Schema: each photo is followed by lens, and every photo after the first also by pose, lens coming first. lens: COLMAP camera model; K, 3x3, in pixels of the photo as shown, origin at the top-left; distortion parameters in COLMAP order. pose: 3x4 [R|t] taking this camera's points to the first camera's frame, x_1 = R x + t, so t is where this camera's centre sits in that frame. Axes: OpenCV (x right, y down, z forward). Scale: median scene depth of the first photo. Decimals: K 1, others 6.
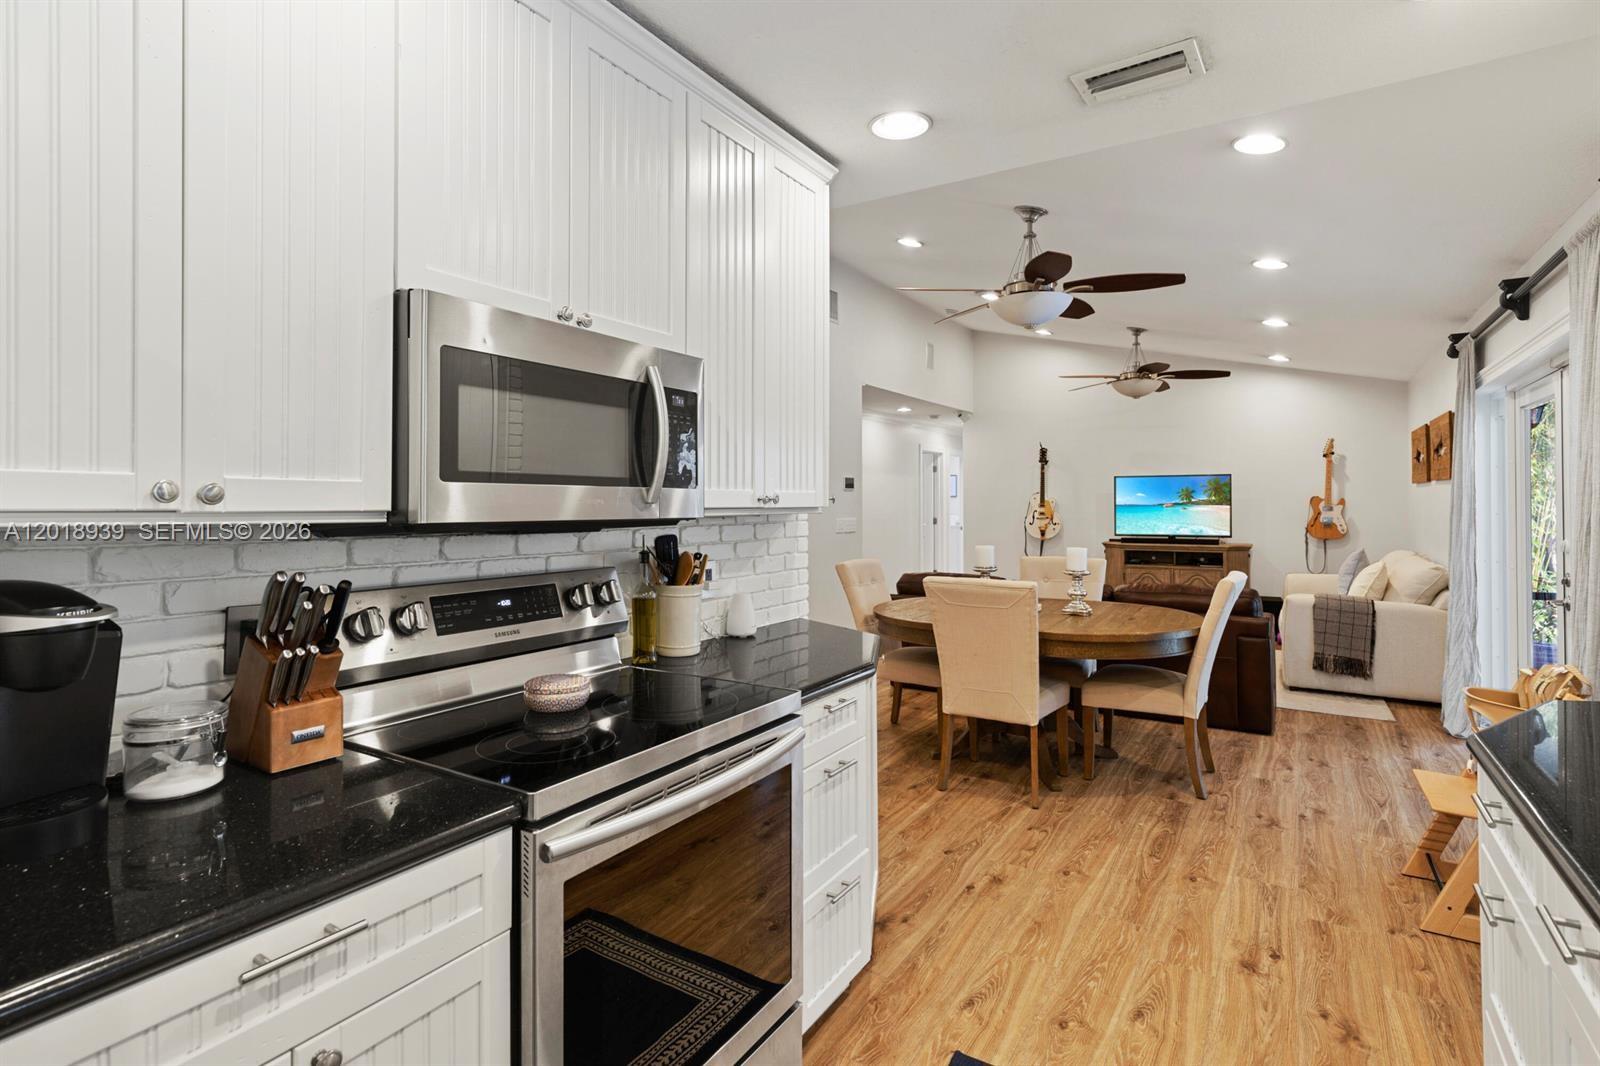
lens RADIAL K [[780.8, 0, 804.2], [0, 780.8, 497.2], [0, 0, 1]] dist [0.003863, 0.001169]
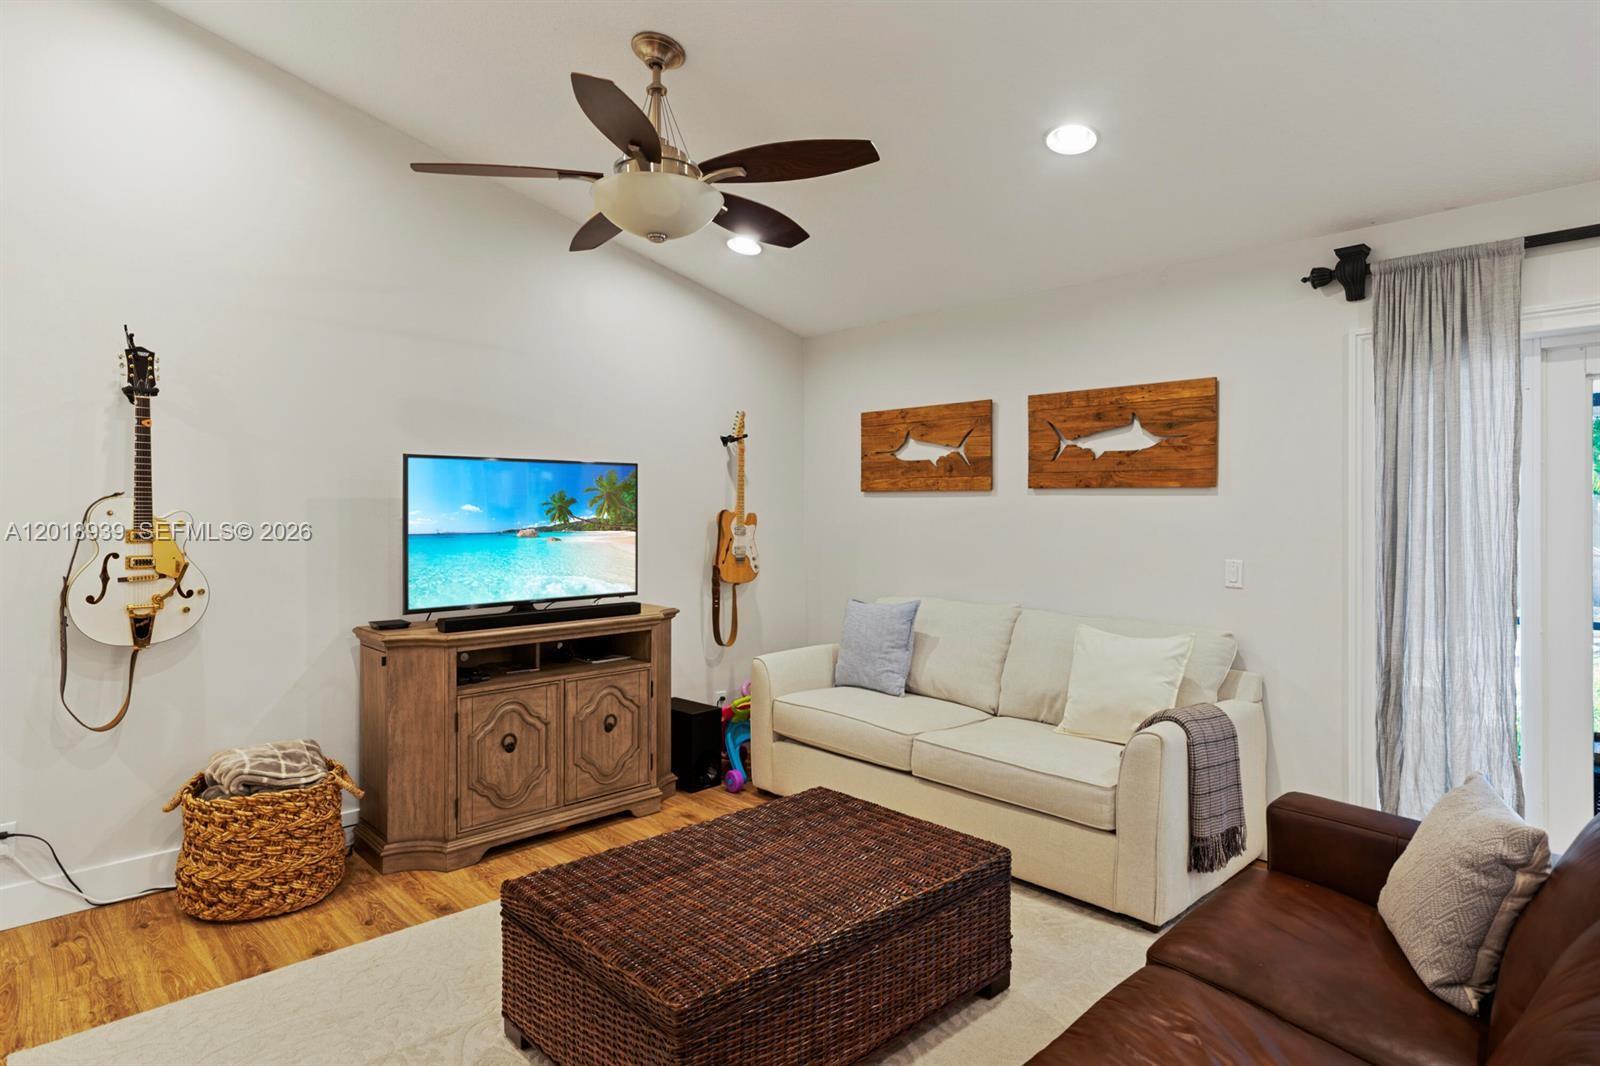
lens RADIAL K [[877.8, 0, 788.9], [0, 877.8, 509.4], [0, 0, 1]] dist [-0.002732, 0.008103]
pose [[0.240112, 0.001105, 0.970745, 0.041808], [-0.006769, 0.999977, 0.000536, -0.002592], [-0.970722, -0.006699, 0.240114, 0.809335]]
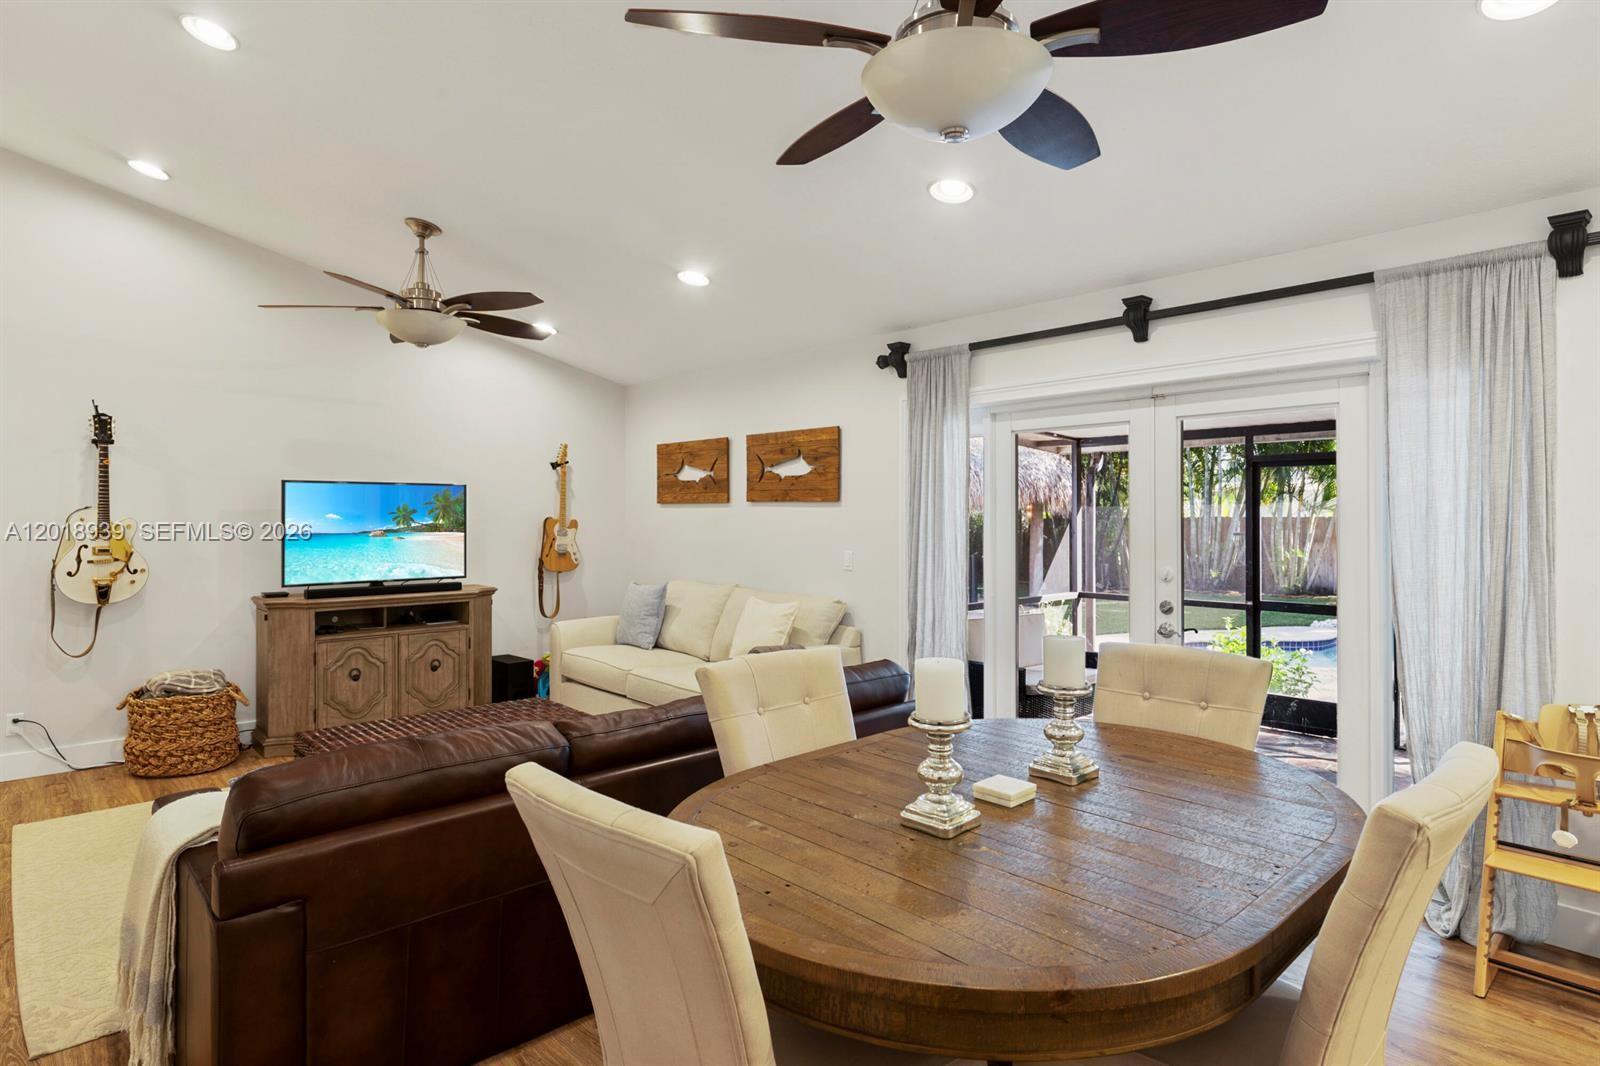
lens RADIAL K [[877.8, 0, 800.1], [0, 877.8, 515.9], [0, 0, 1]] dist [-0.002732, 0.008103]
pose [[0.259075, 0.001537, 0.965856, -0.121814], [-0.006336, 0.999980, 0.000108, -0.004482], [-0.965836, -0.006148, 0.259079, 0.541730]]
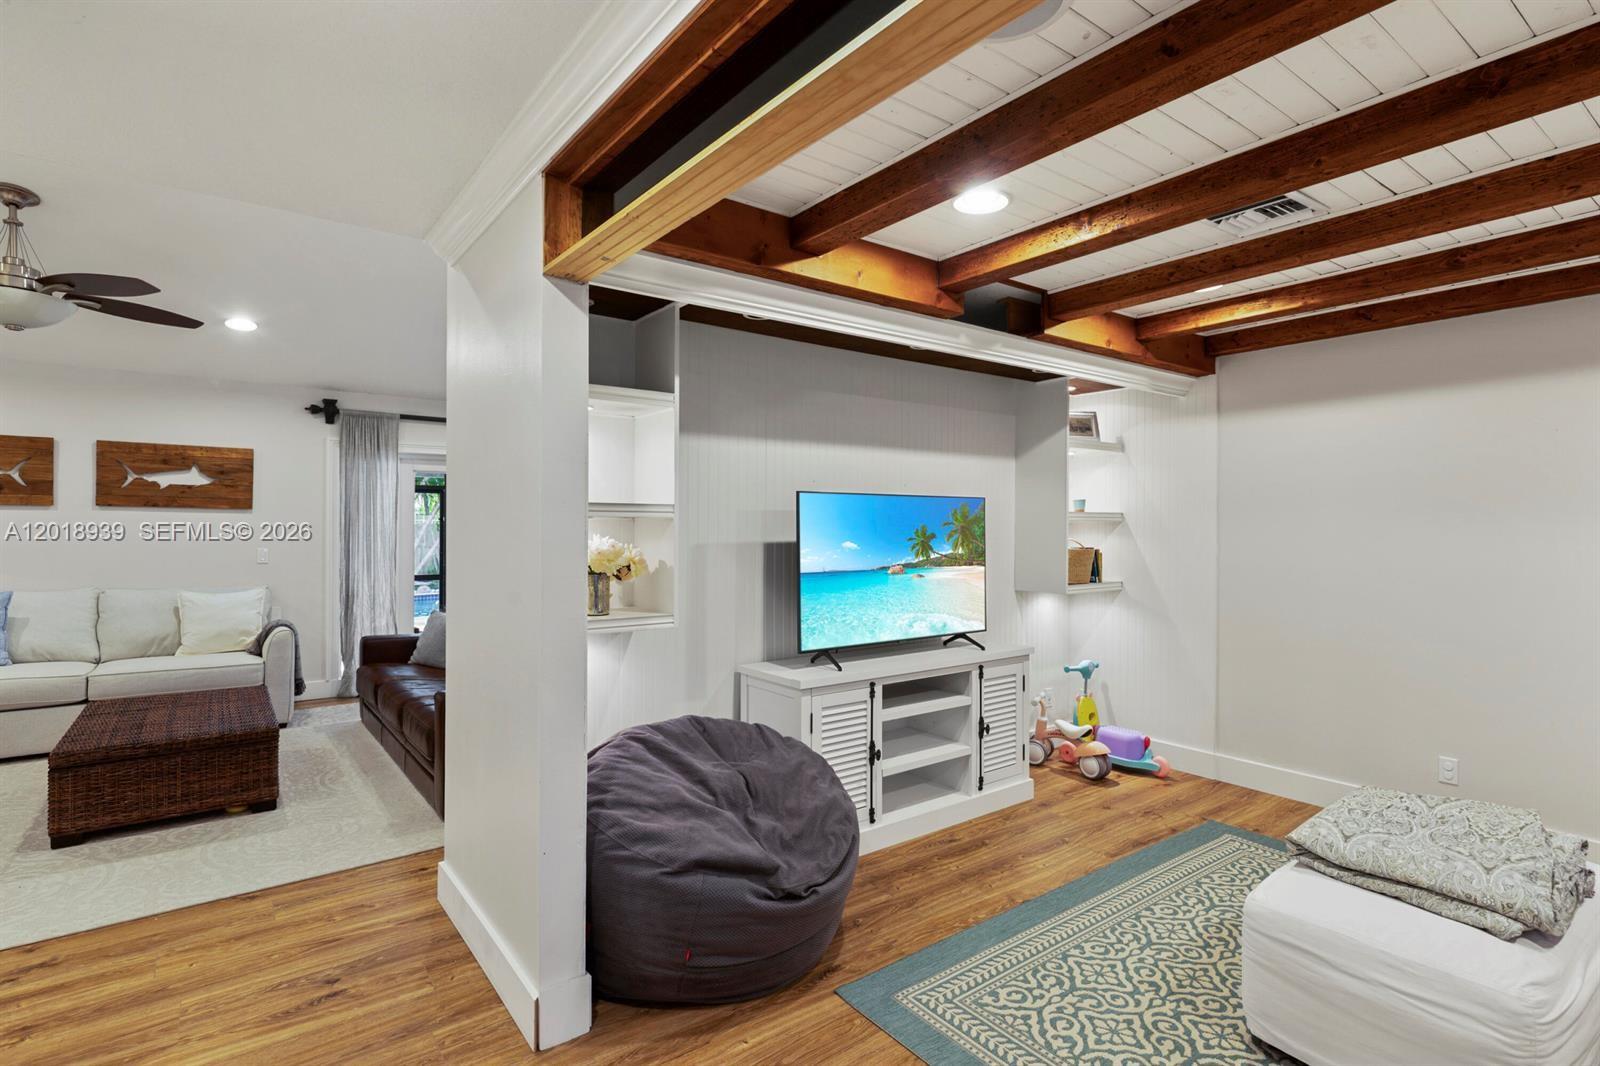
lens RADIAL K [[780.8, 0, 811.1], [0, 780.8, 524.2], [0, 0, 1]] dist [0.003863, 0.001169]
pose [[-0.941713, -0.002817, 0.336405, -0.231129], [-0.005938, 0.999948, -0.008248, 0.002221], [-0.336364, -0.009765, -0.941681, 1.255366]]
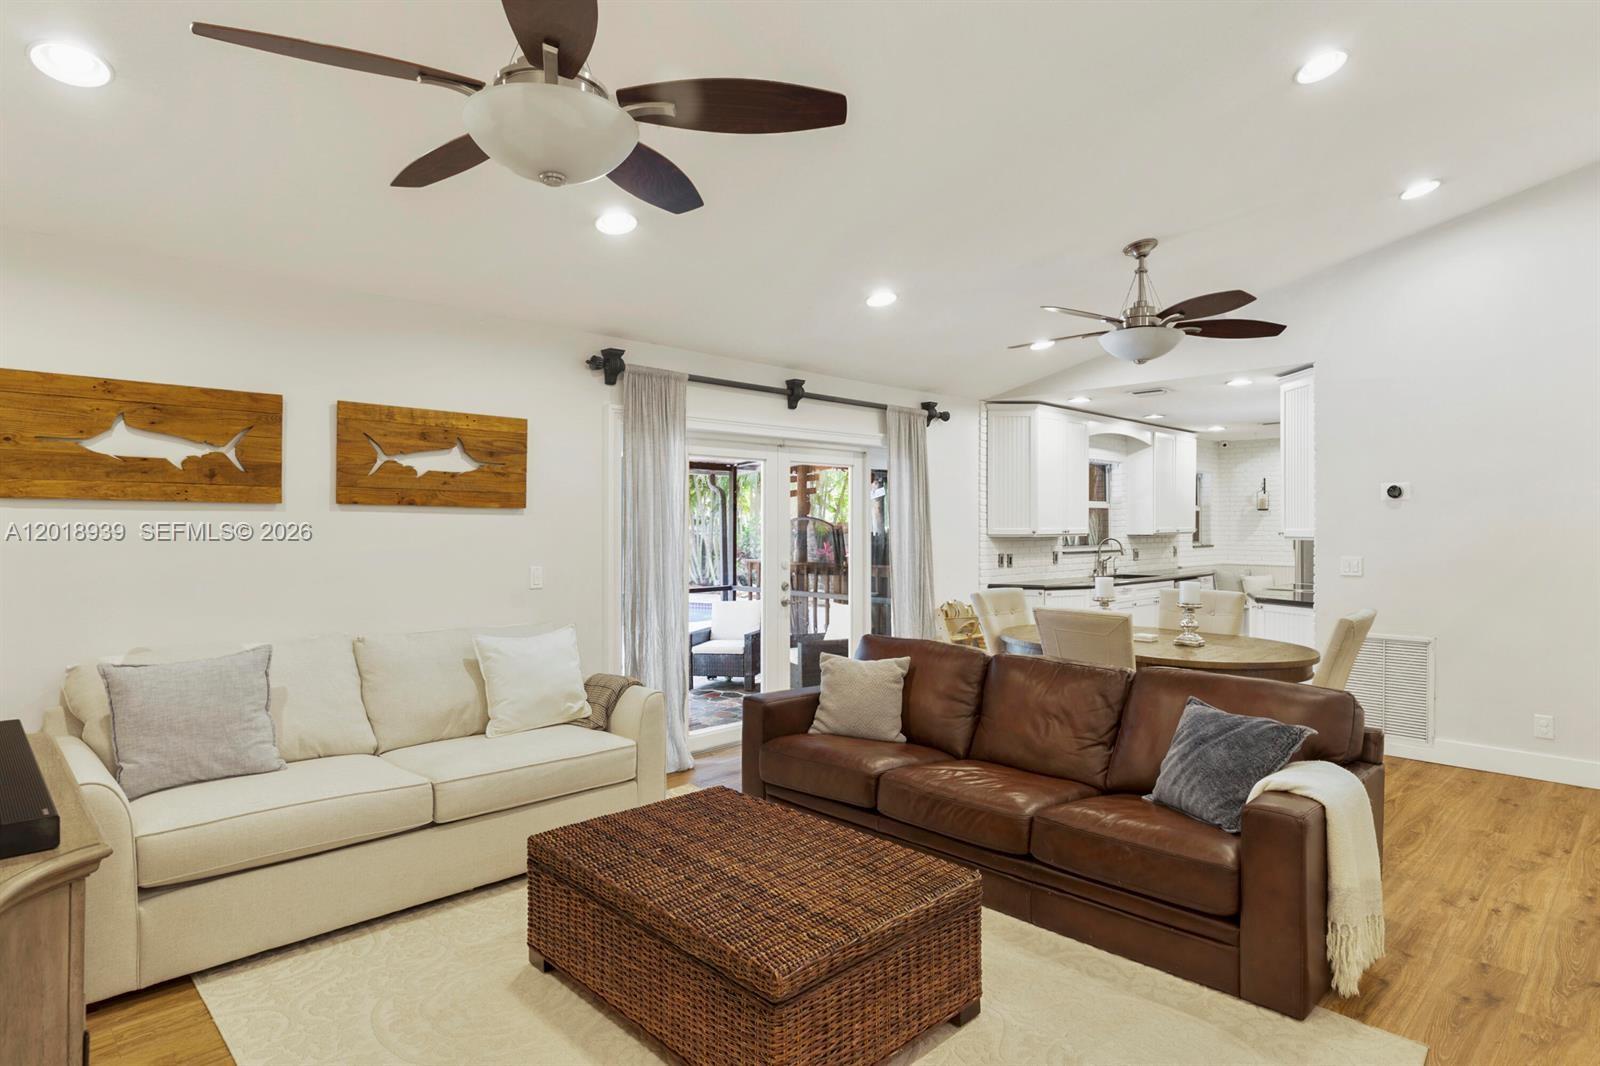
lens RADIAL K [[877.8, 0, 829.1], [0, 877.8, 523.1], [0, 0, 1]] dist [-0.002732, 0.008103]
pose [[-0.979174, -0.004900, 0.202966, 0.247991], [-0.006125, 0.999967, -0.005406, -0.004508], [-0.202933, -0.006536, -0.979171, 1.241616]]
